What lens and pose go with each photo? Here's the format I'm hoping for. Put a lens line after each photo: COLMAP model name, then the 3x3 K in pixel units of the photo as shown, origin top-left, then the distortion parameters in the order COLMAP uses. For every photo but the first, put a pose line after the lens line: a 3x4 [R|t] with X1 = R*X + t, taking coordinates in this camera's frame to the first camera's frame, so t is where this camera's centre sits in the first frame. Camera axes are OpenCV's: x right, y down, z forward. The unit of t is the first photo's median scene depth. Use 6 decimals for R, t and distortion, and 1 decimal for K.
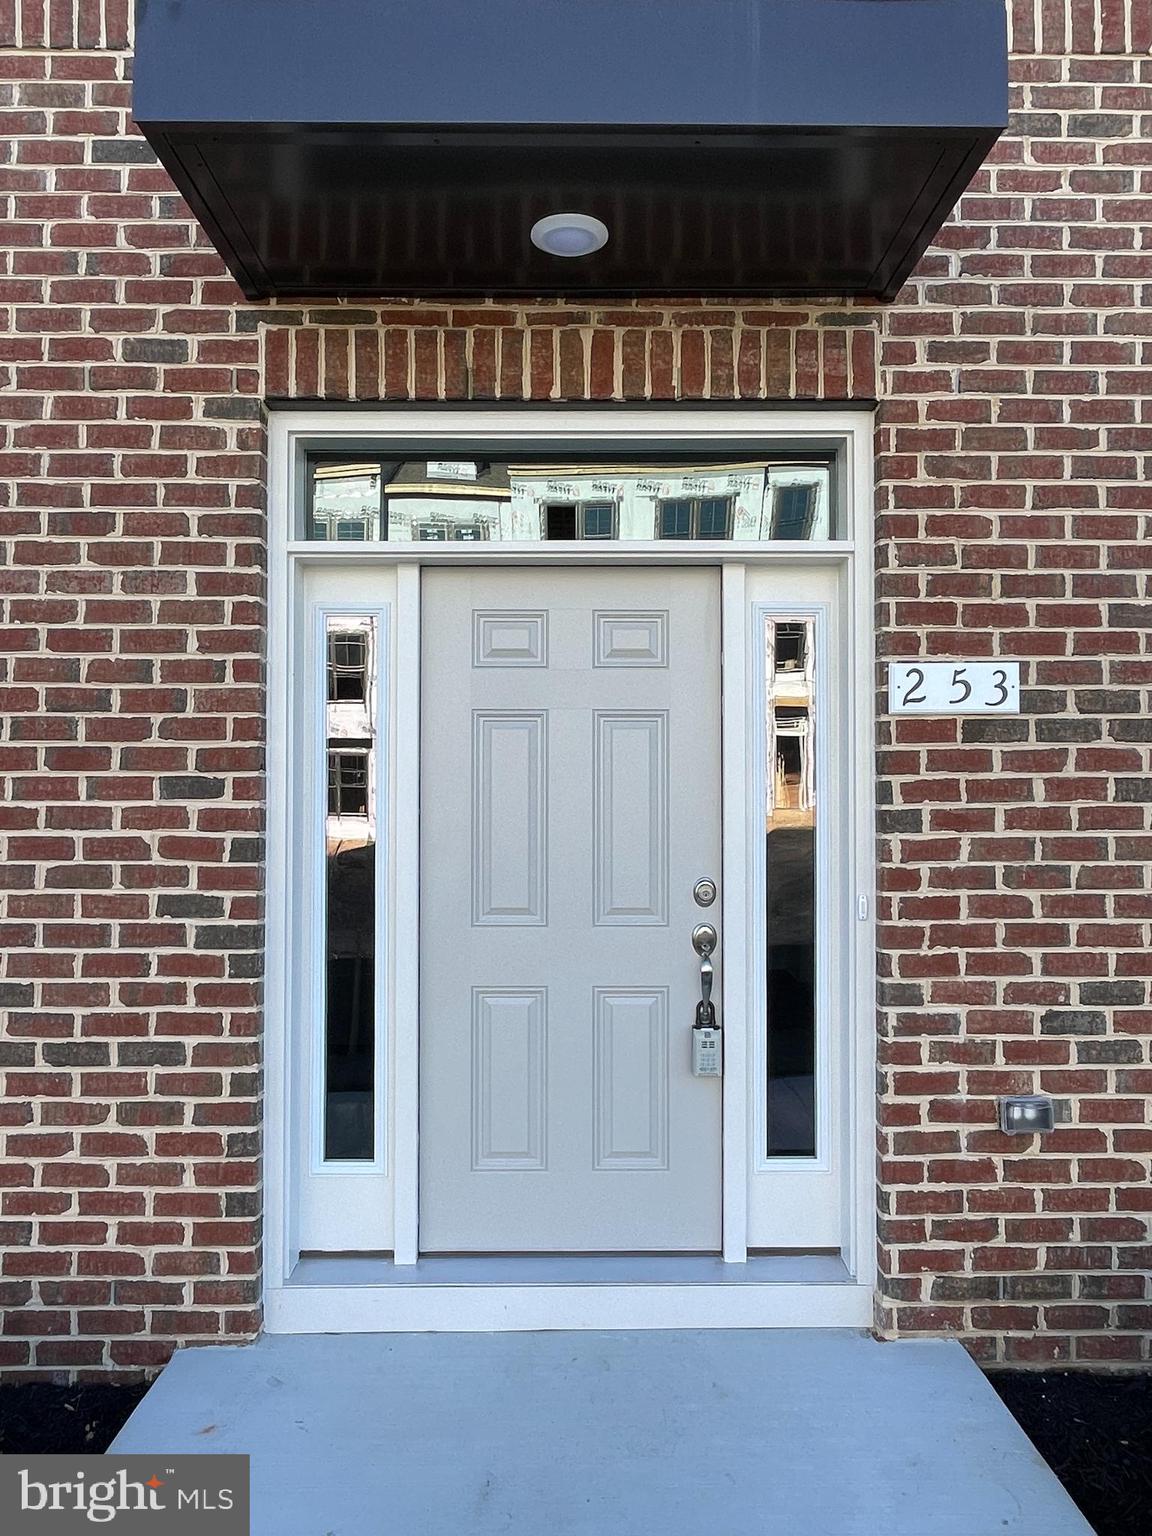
lens RADIAL K [[1107.1, 0, 576.0], [0, 1107.1, 768.0], [0, 0, 1]] dist [0.000779, -0.002680]
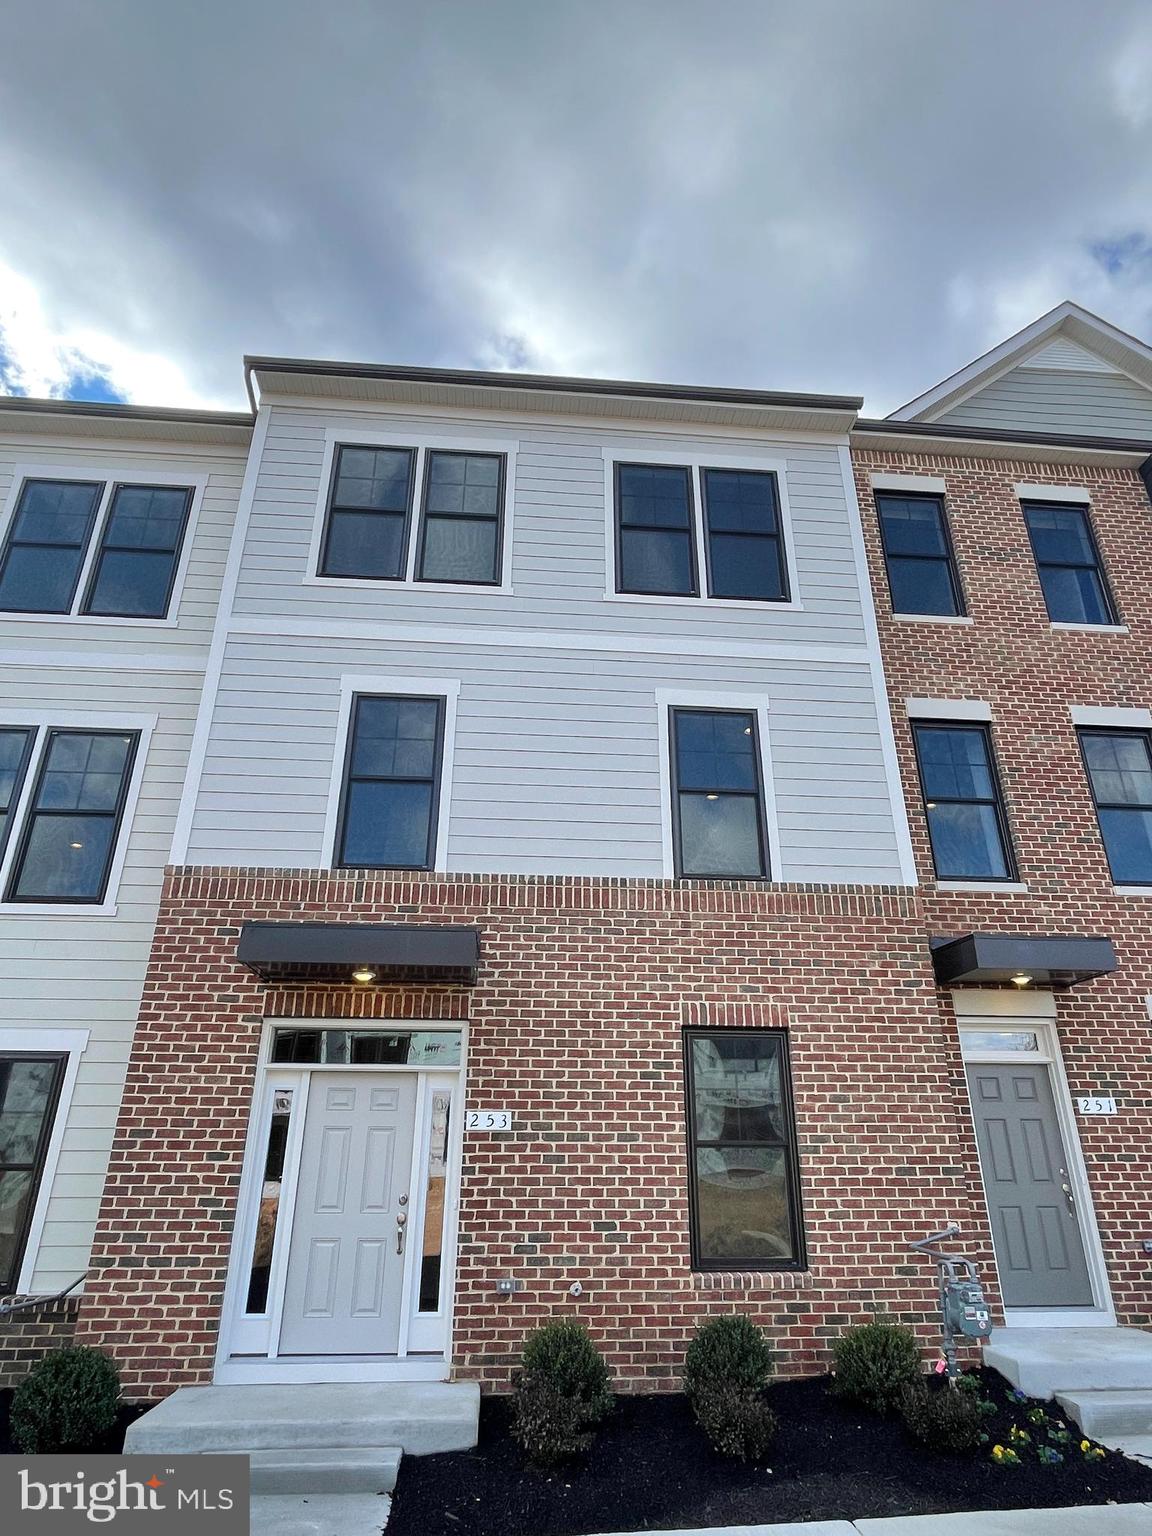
lens RADIAL K [[895.3, 0, 576.0], [0, 895.3, 768.0], [0, 0, 1]] dist [-0.000574, -0.000855]
pose [[0.997019, 0.035665, 0.068422, 0.376159], [-0.006737, 0.923611, -0.383271, -0.028492], [-0.076865, 0.381668, 0.921098, -1.562545]]
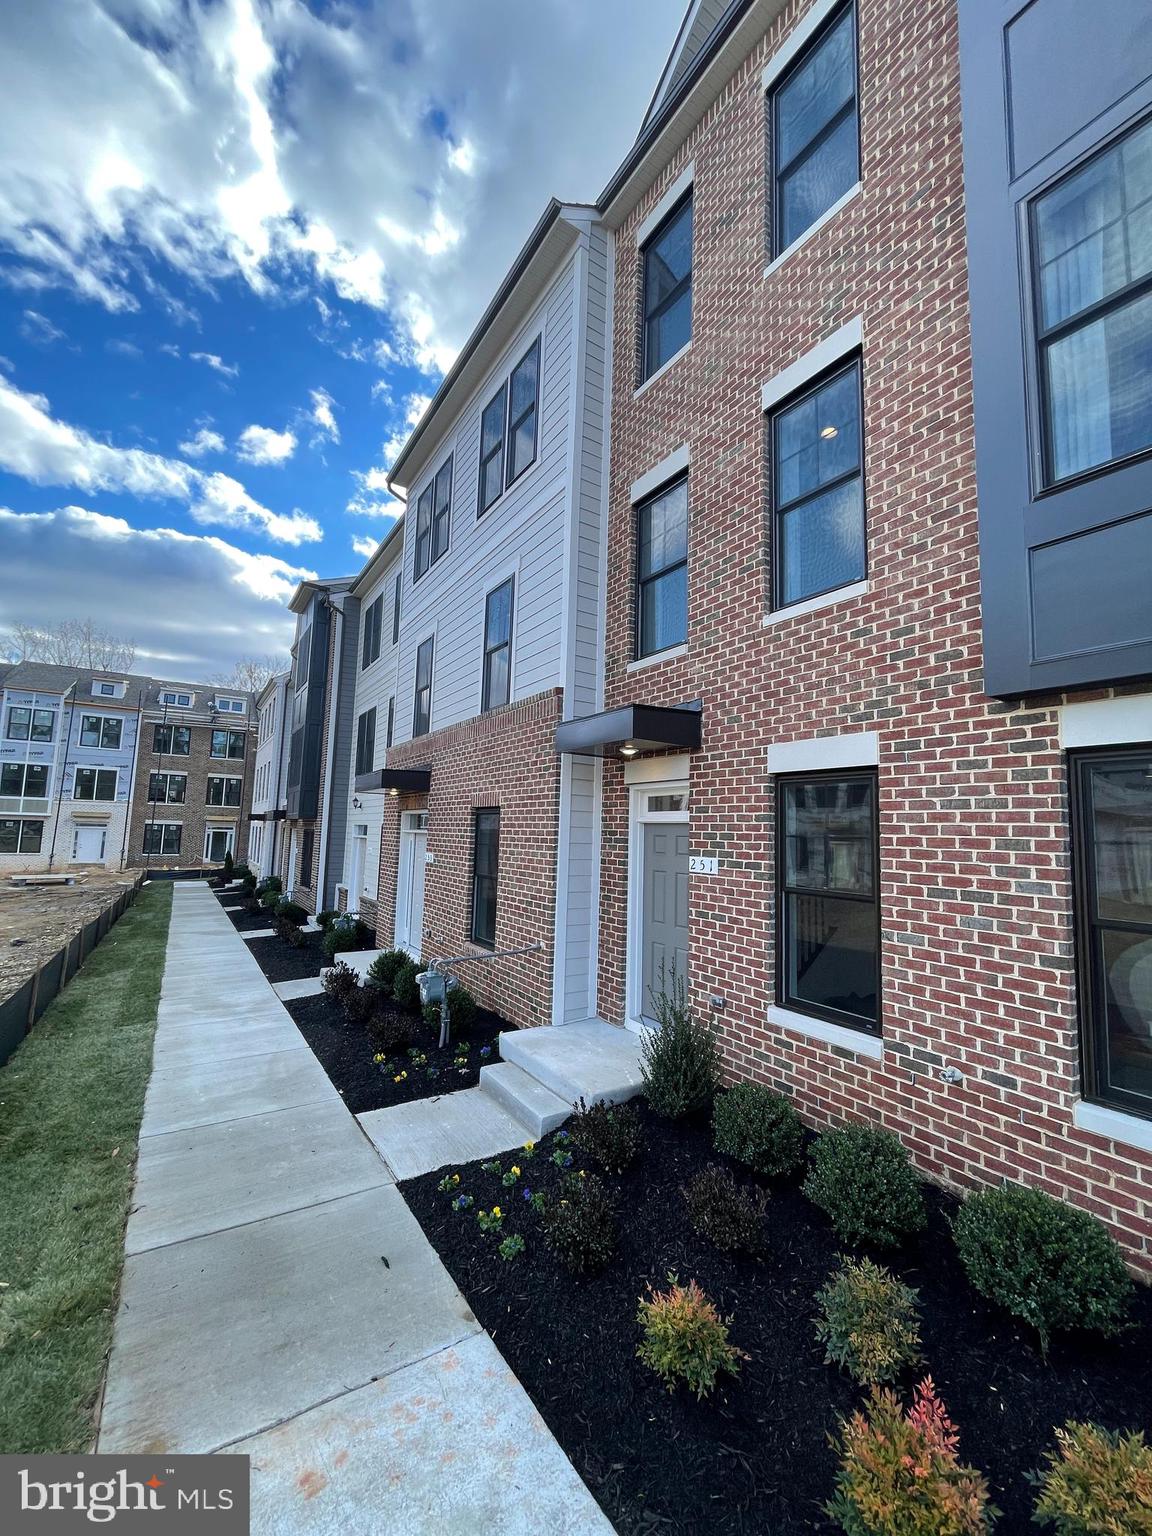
lens RADIAL K [[616.9, 0, 576.0], [0, 616.9, 768.0], [0, 0, 1]] dist [-0.003179, -0.000235]
pose [[0.529599, -0.073454, -0.845062, 3.565881], [-0.005988, 0.995895, -0.090318, -0.254601], [0.848227, 0.052893, 0.526985, -0.082313]]
